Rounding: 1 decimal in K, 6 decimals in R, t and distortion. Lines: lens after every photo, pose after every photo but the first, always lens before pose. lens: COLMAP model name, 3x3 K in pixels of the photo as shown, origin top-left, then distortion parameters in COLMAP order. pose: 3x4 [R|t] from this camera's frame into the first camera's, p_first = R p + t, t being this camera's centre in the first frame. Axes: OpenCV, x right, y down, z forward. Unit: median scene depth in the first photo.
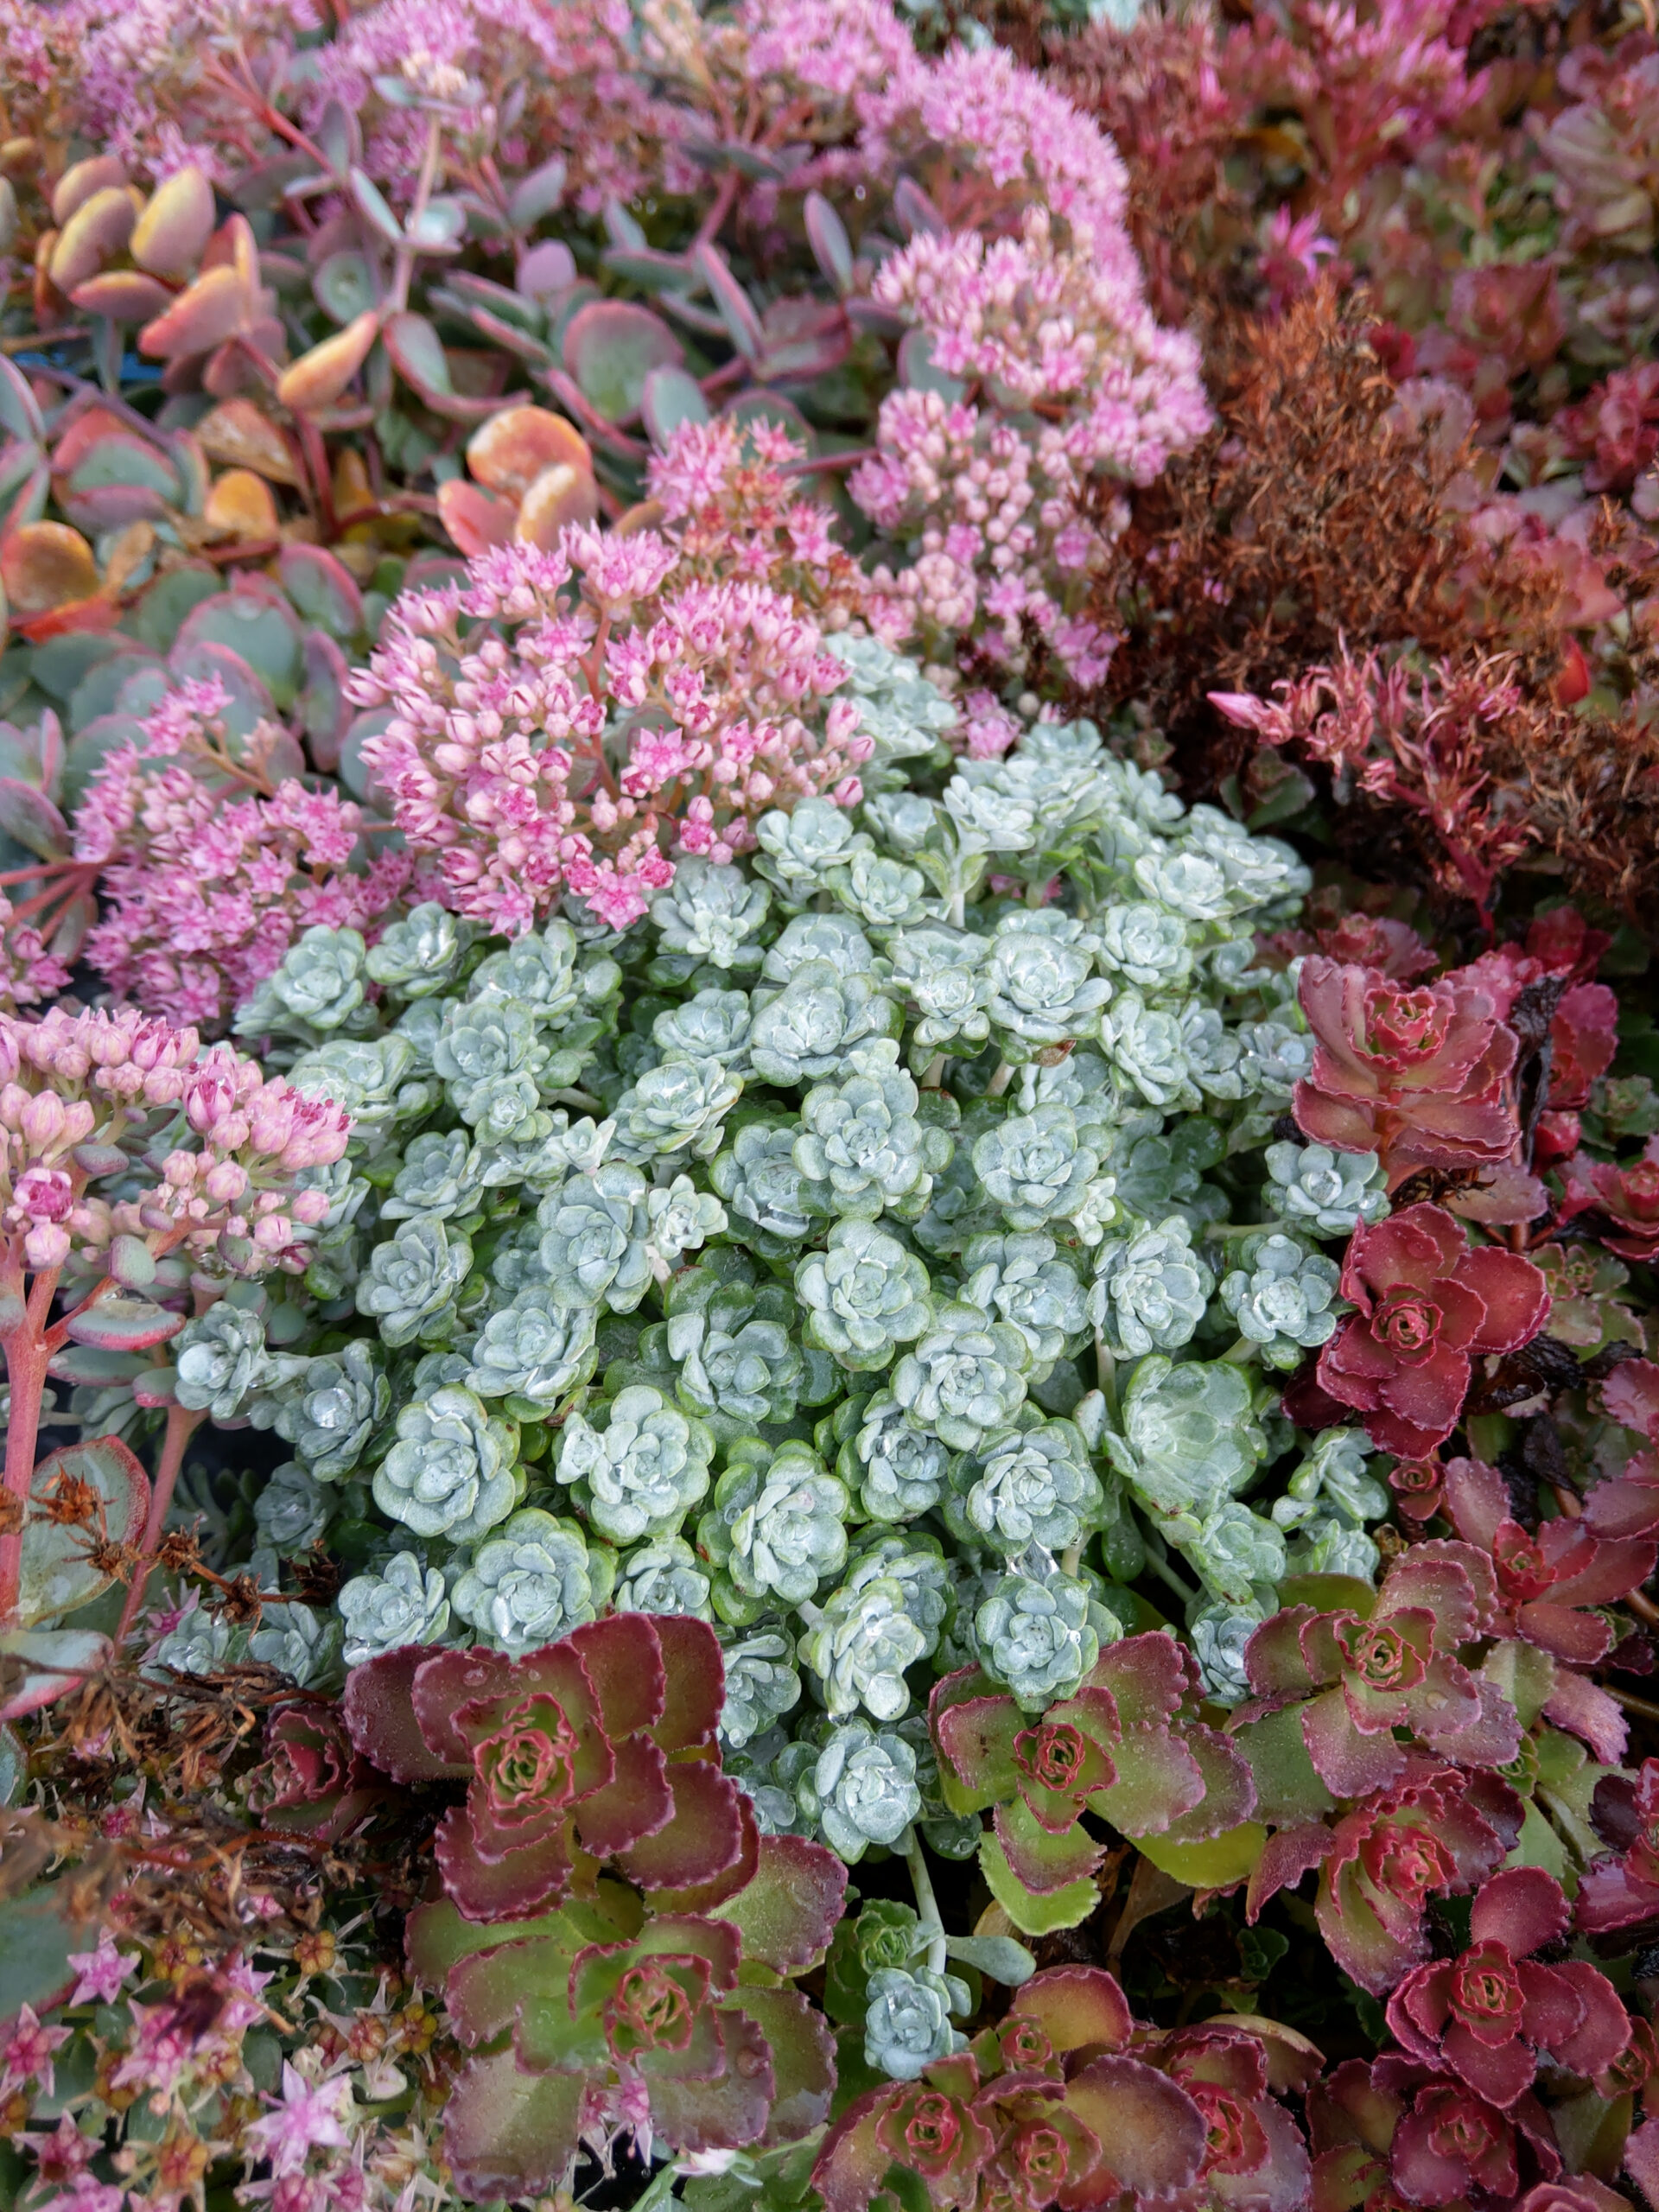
lens RADIAL K [[1863.3, 0, 833.8], [0, 1863.3, 1112.0], [0, 0, 1]] dist [-0.012651, -0.056961]
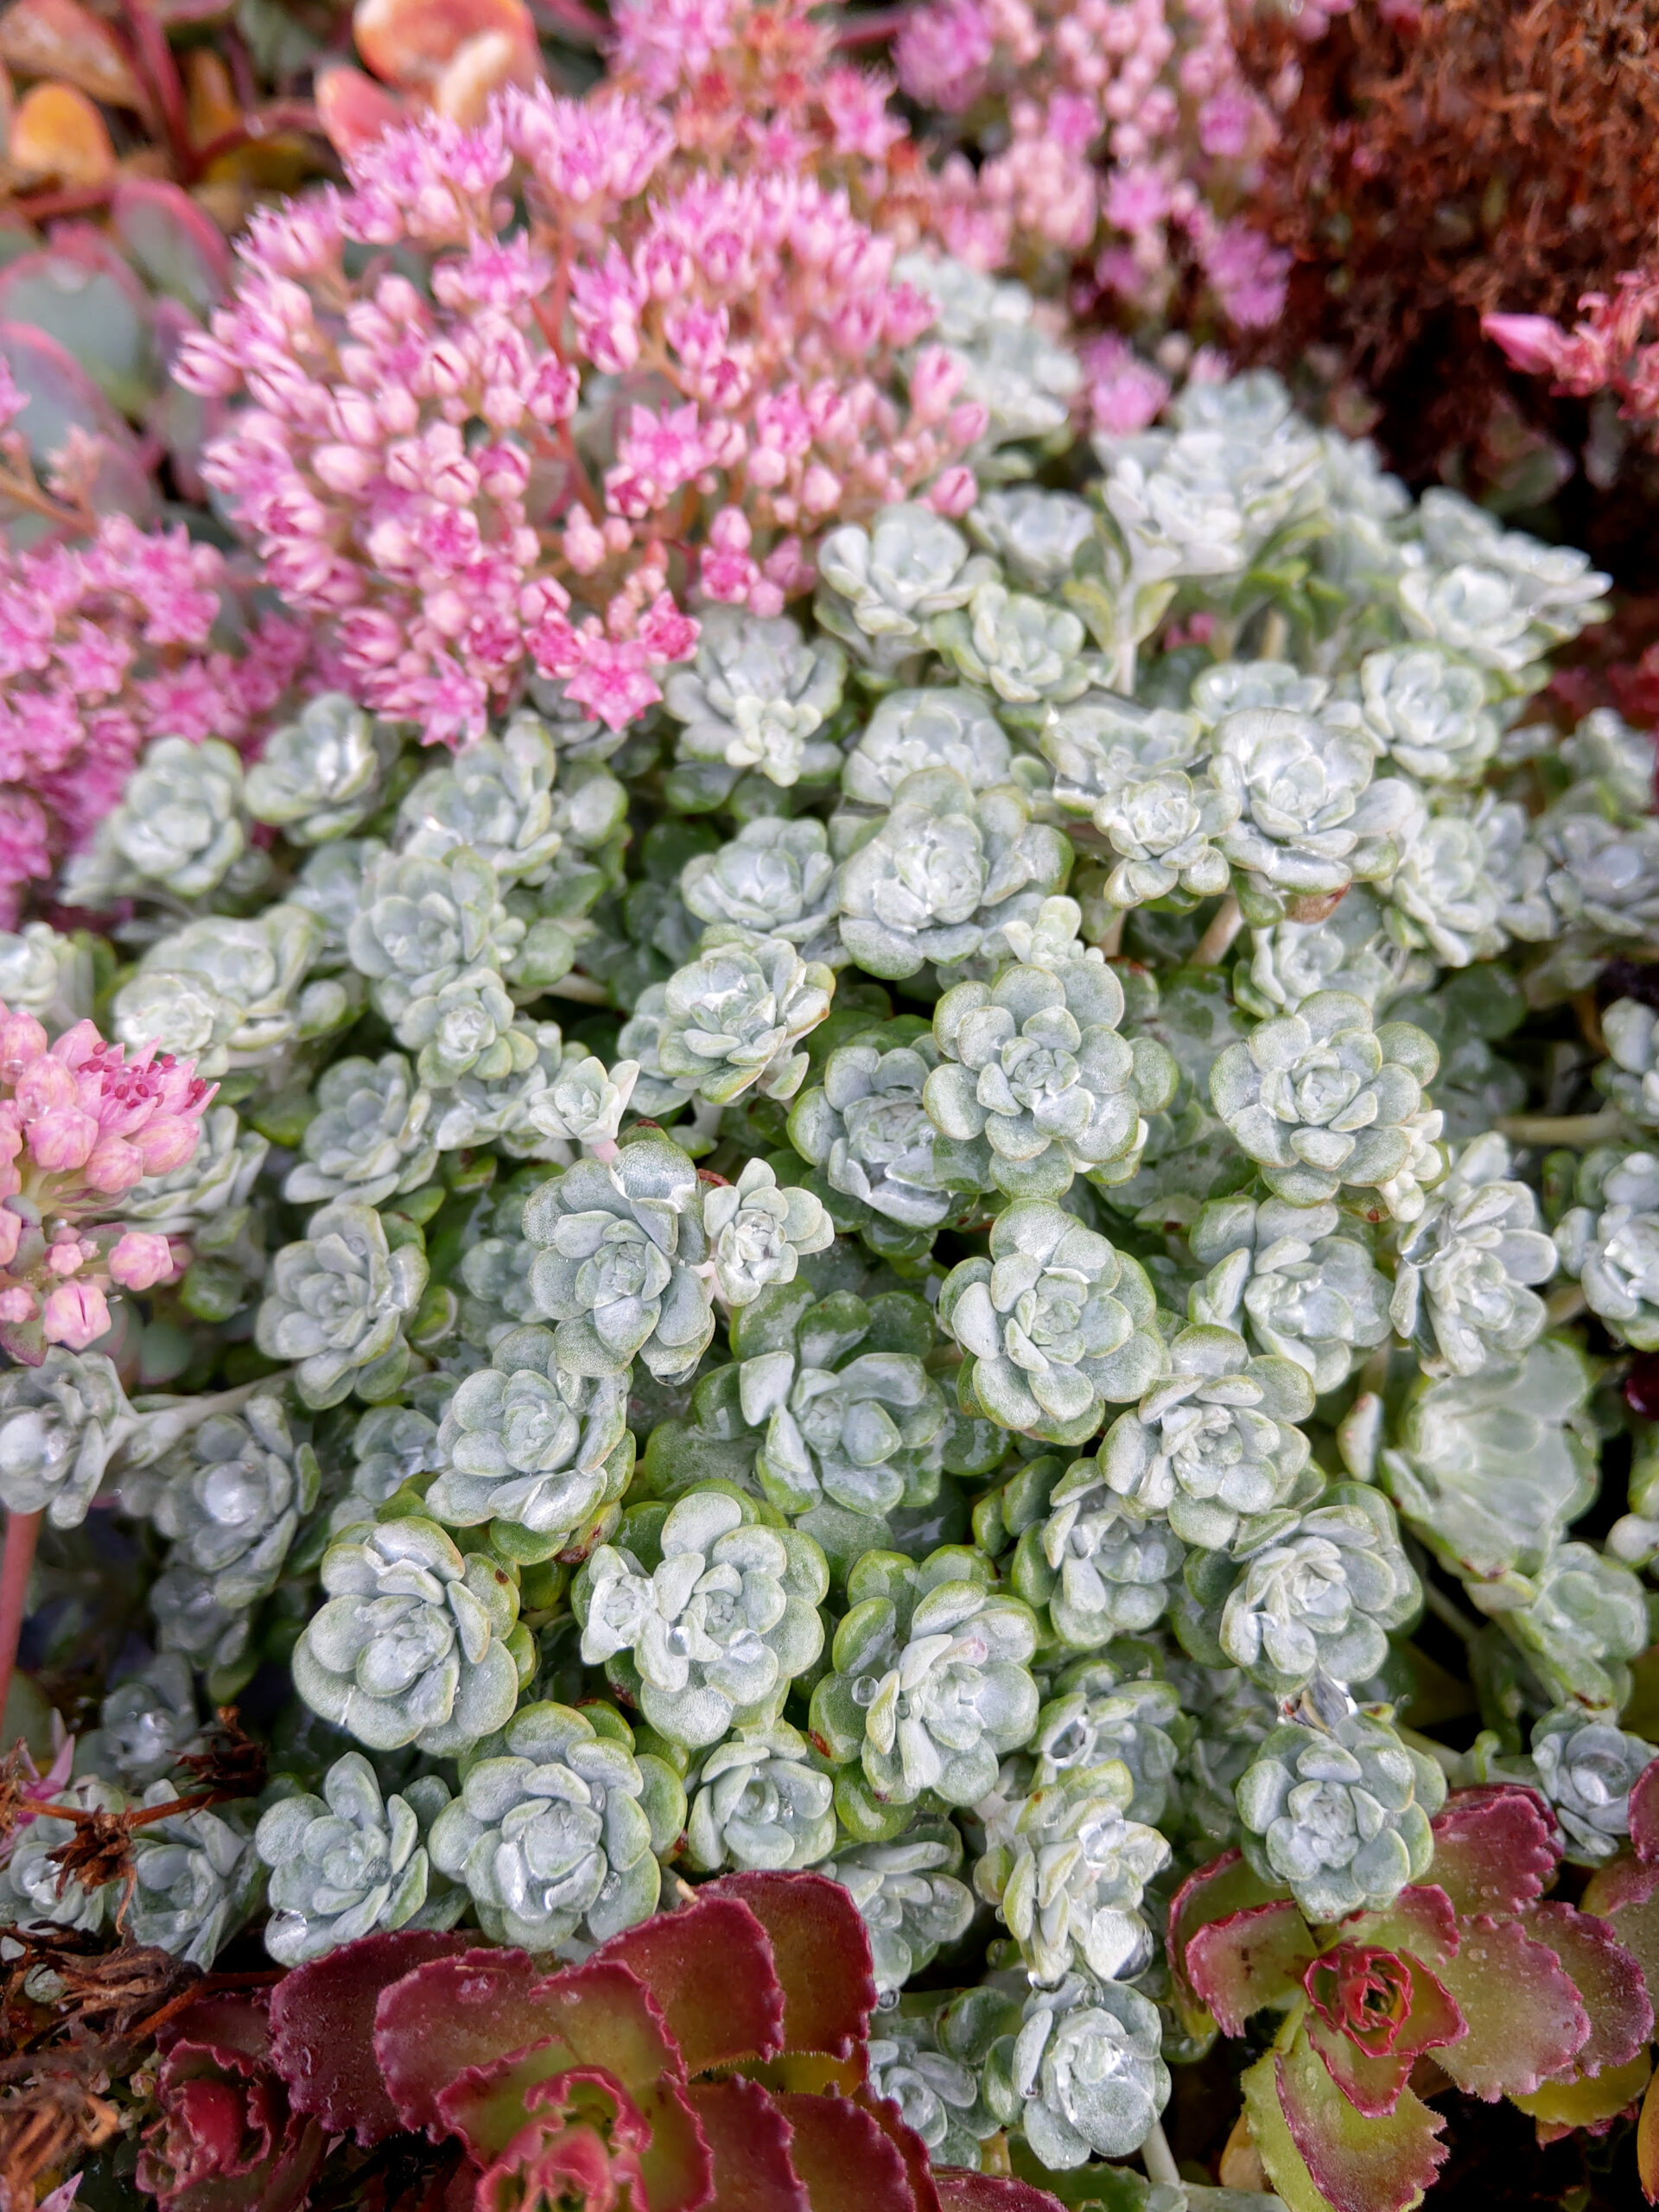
lens RADIAL K [[1863.3, 0, 838.7], [0, 1863.3, 1114.6], [0, 0, 1]] dist [-0.012651, -0.056961]
pose [[0.998906, -0.046718, -0.001892, -0.045895], [0.046481, 0.987846, 0.148325, -0.060210], [-0.005061, -0.148251, 0.988937, 0.353077]]
